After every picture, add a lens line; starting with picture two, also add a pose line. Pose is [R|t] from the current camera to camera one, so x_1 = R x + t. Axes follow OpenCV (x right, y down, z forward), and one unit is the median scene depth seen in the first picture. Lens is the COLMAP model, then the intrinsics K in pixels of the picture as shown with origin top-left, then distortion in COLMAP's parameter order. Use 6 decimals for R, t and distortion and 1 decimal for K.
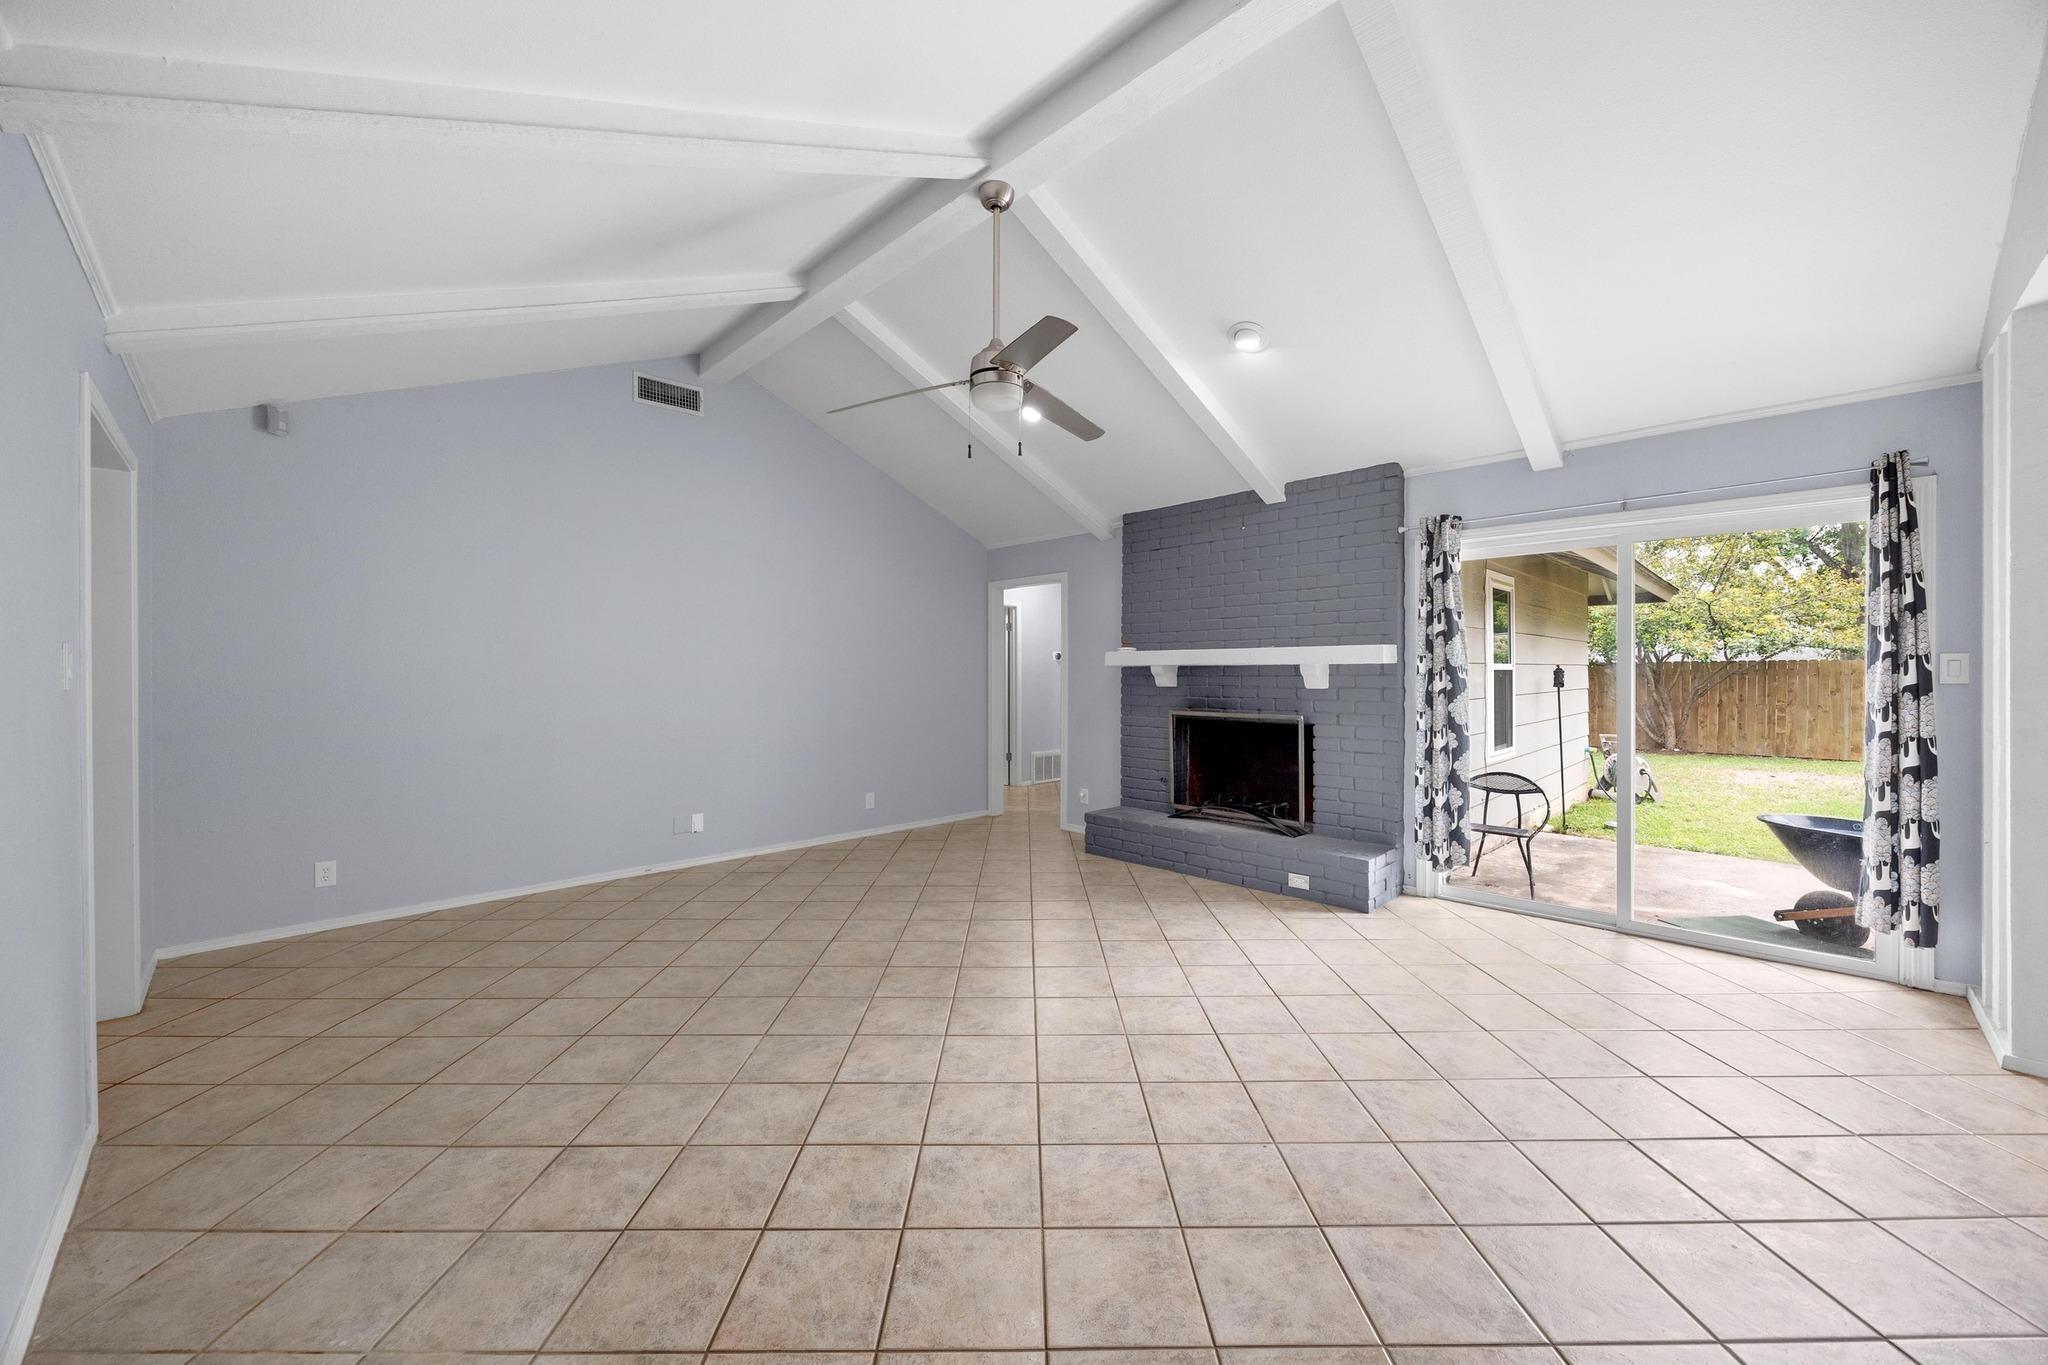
lens RADIAL K [[778.9, 0, 1026.8], [0, 778.9, 663.3], [0, 0, 1]] dist [-0.000557, -0.000039]
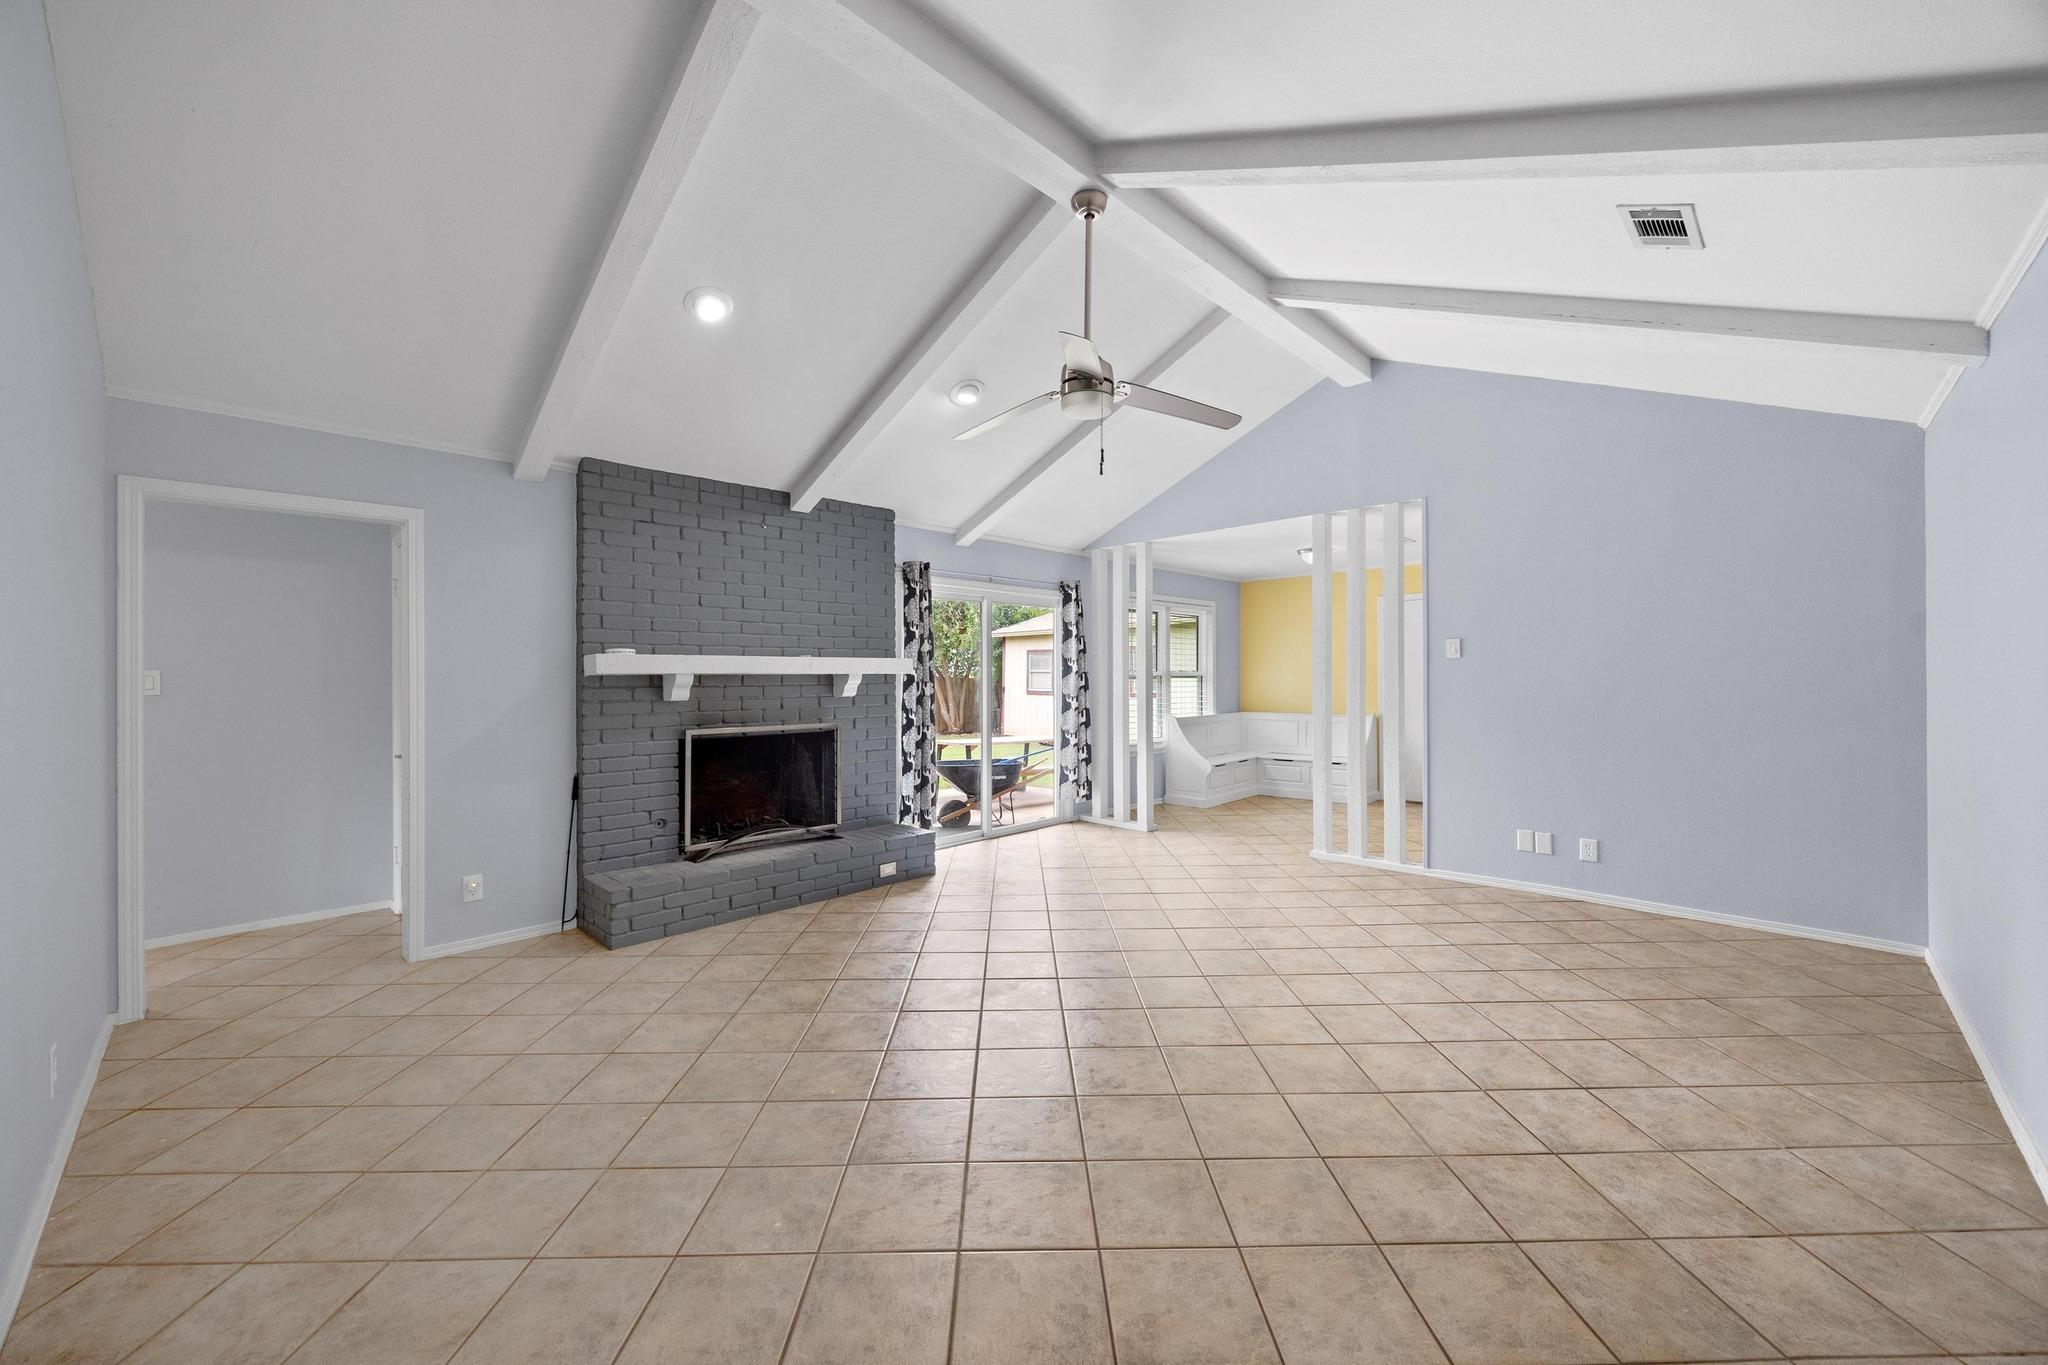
lens RADIAL K [[778.9, 0, 1026.8], [0, 778.9, 663.3], [0, 0, 1]] dist [-0.000557, -0.000039]
pose [[-0.019012, 0.018821, 0.999642, -0.727125], [-0.007033, 0.999796, -0.018958, 0.005305], [-0.999795, -0.007391, -0.018876, 0.777746]]
